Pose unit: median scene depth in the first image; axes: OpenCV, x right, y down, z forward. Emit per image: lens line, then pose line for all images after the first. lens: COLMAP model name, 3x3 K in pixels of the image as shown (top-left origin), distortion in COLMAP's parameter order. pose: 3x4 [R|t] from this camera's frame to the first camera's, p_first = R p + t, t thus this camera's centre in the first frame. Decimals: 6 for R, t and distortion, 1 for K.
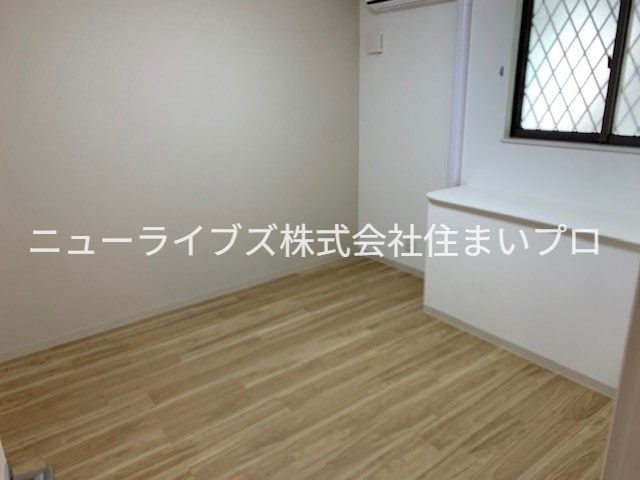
lens RADIAL K [[490.0, 0, 319.4], [0, 490.0, 239.8], [0, 0, 1]] dist [0.000658, -0.009786]
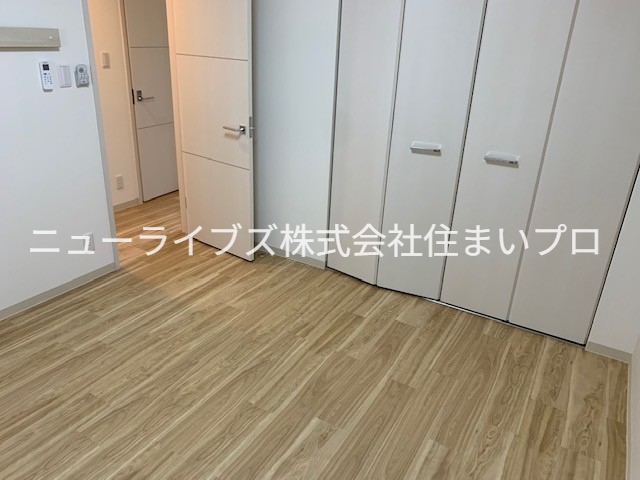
lens RADIAL K [[490.0, 0, 319.2], [0, 490.0, 239.5], [0, 0, 1]] dist [0.000658, -0.009786]
pose [[-0.929723, 0.130548, -0.344342, 0.094526], [-0.131061, 0.756537, 0.640683, -0.481423], [0.344147, 0.640788, -0.686260, 1.474037]]
